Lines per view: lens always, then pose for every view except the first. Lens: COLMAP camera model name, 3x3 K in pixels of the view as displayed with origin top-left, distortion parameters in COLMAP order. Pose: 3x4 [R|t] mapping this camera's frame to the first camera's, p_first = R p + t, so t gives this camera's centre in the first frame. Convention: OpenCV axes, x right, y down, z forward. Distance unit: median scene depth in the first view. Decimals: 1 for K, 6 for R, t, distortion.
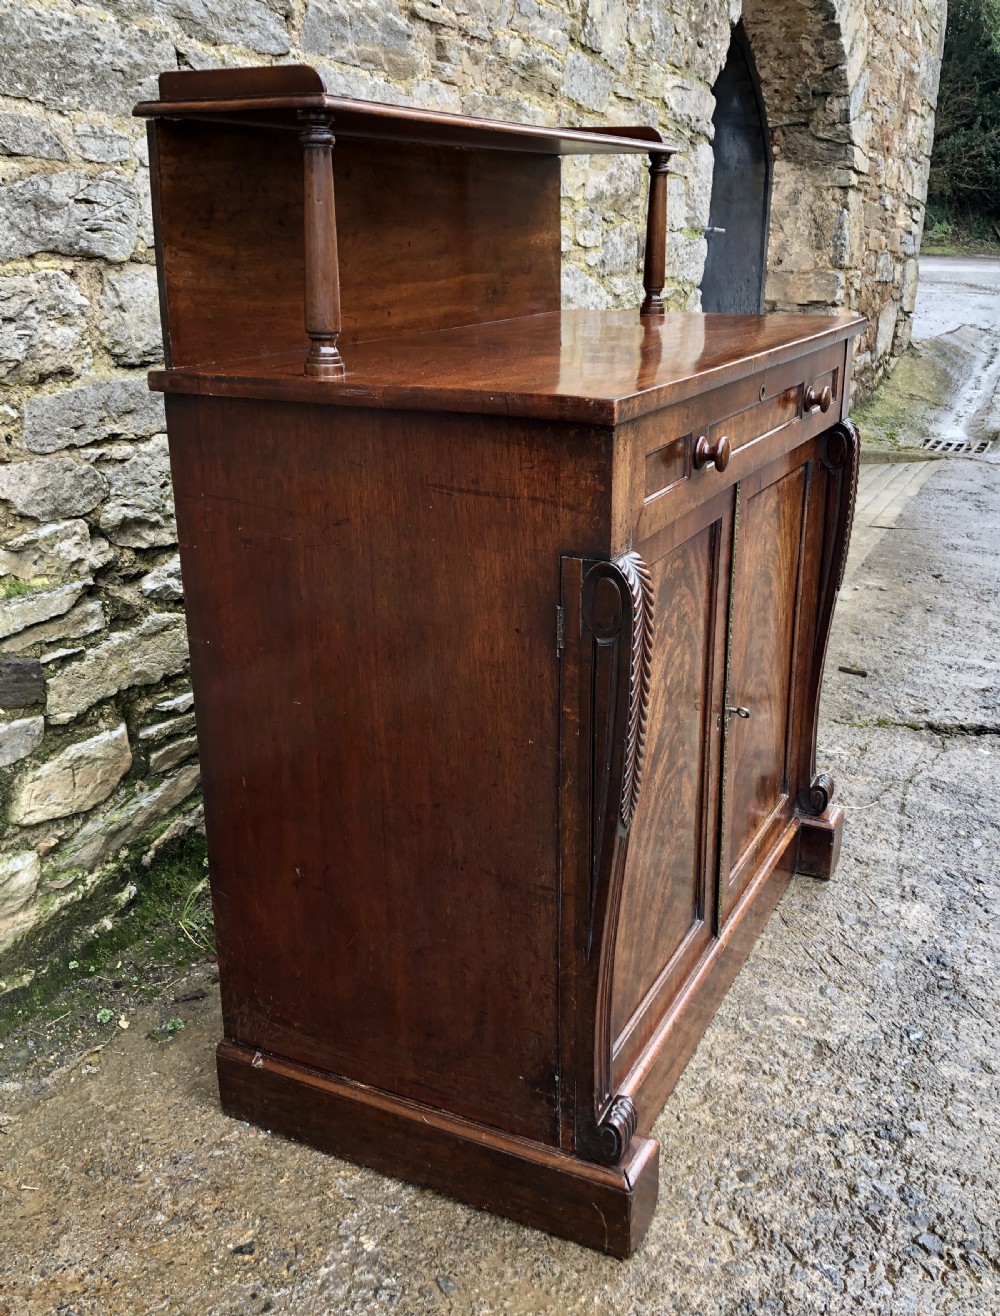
lens RADIAL K [[1262.9, 0, 518.6], [0, 1262.9, 627.9], [0, 0, 1]] dist [0.019096, 0.000000]
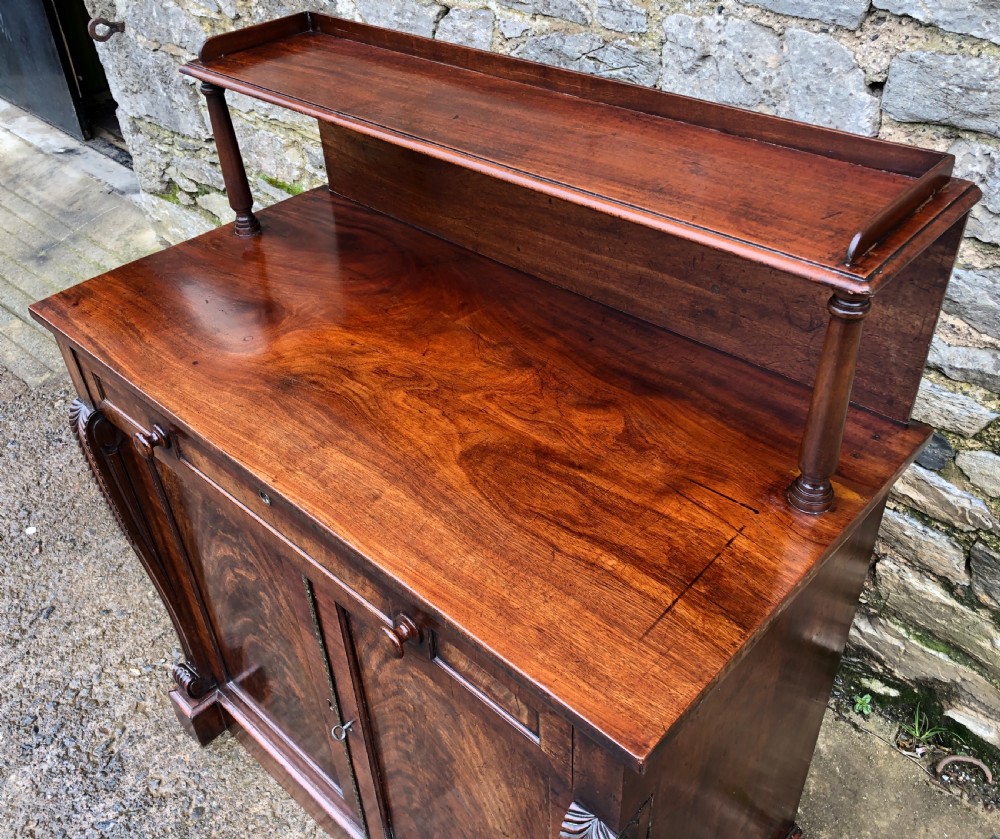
lens RADIAL K [[910.3, 0, 502.8], [0, 910.3, 402.7], [0, 0, 1]] dist [0.017947, 0.000000]
pose [[-0.284226, 0.588151, -0.757162, 0.526215], [-0.255343, 0.714773, 0.651076, -0.618121], [0.924130, 0.378389, -0.052977, 1.029514]]
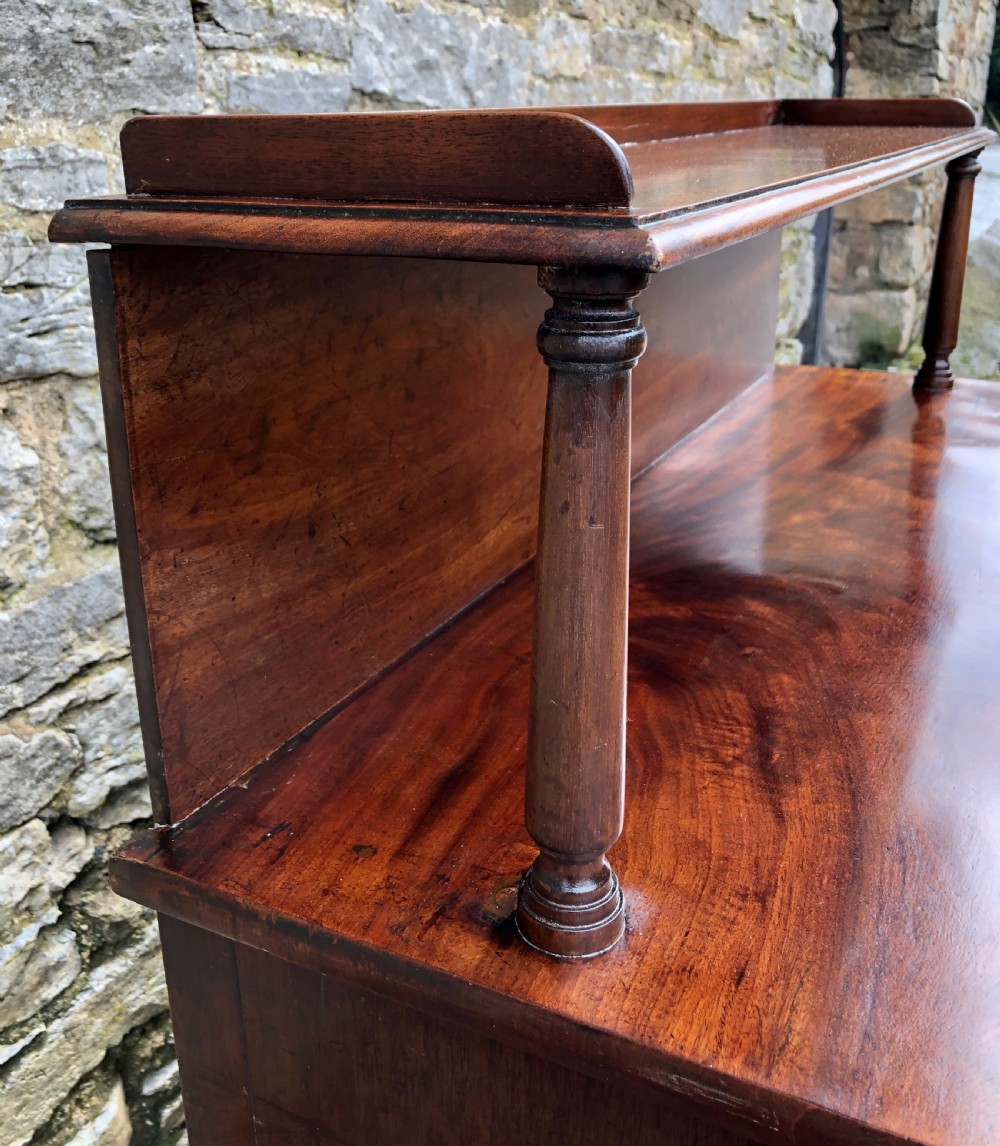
lens RADIAL K [[1133.7, 0, 470.9], [0, 1133.7, 525.9], [0, 0, 1]] dist [0.008276, 0.000000]
pose [[0.998790, 0.004281, -0.048992, -0.117031], [-0.002136, 0.999040, 0.043746, -0.240261], [0.049132, -0.043588, 0.997841, 0.484858]]
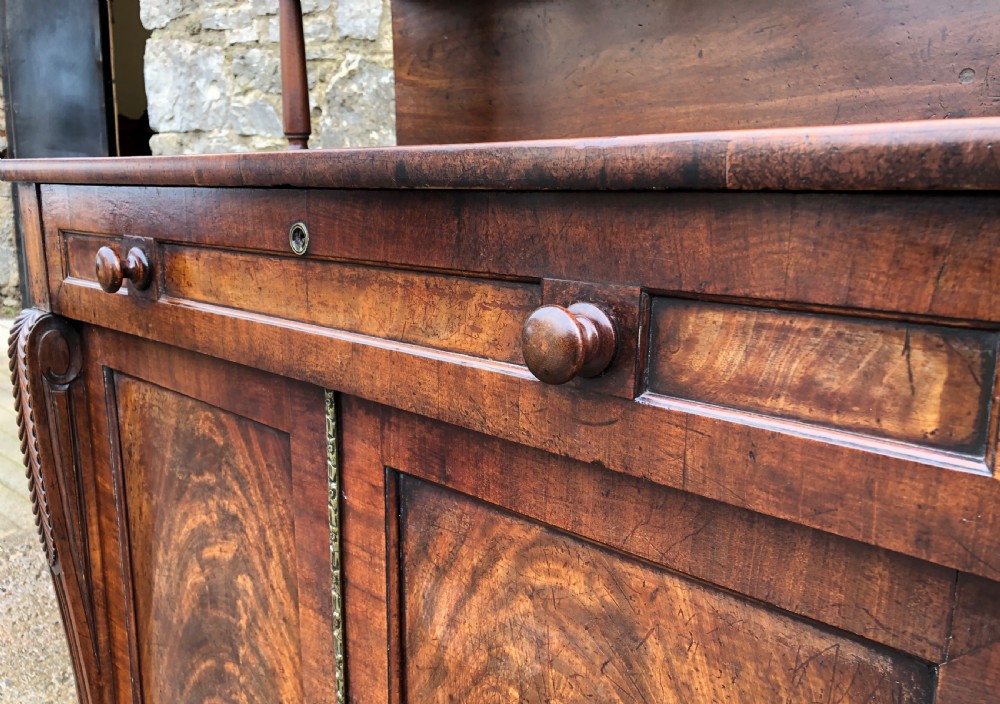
lens RADIAL K [[833.2, 0, 507.9], [0, 833.2, 364.8], [0, 0, 1]] dist [0.001178, -0.001811]
pose [[-0.282298, 0.193504, -0.939609, 0.441558], [-0.305473, 0.910332, 0.279251, -0.230186], [0.909392, 0.365857, -0.197875, 1.030341]]
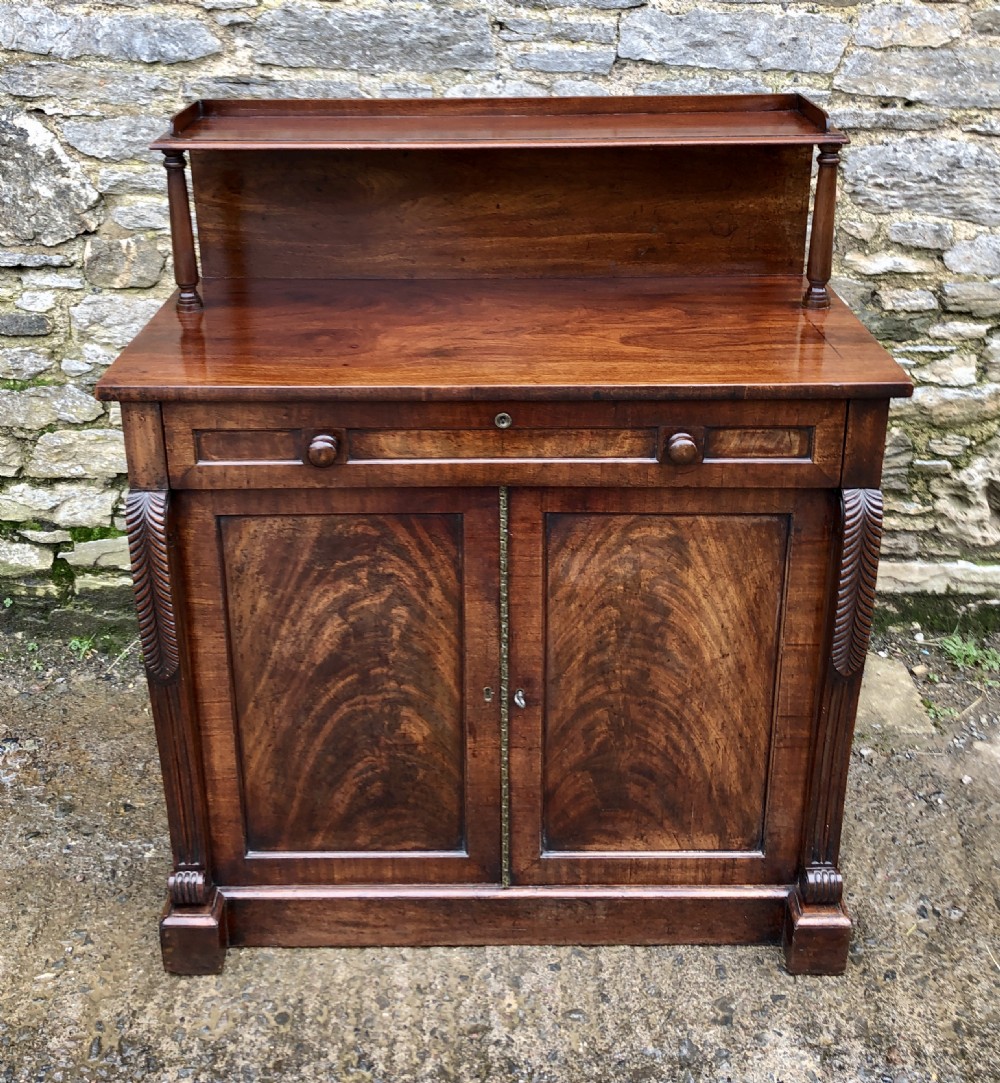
lens RADIAL K [[1285.5, 0, 494.1], [0, 1285.5, 387.2], [0, 0, 1]] dist [0.021326, 0.000000]
pose [[0.441612, 0.315807, -0.839788, 0.953626], [-0.271119, 0.939218, 0.210627, -0.385002], [0.855262, 0.134667, 0.500391, 0.401294]]
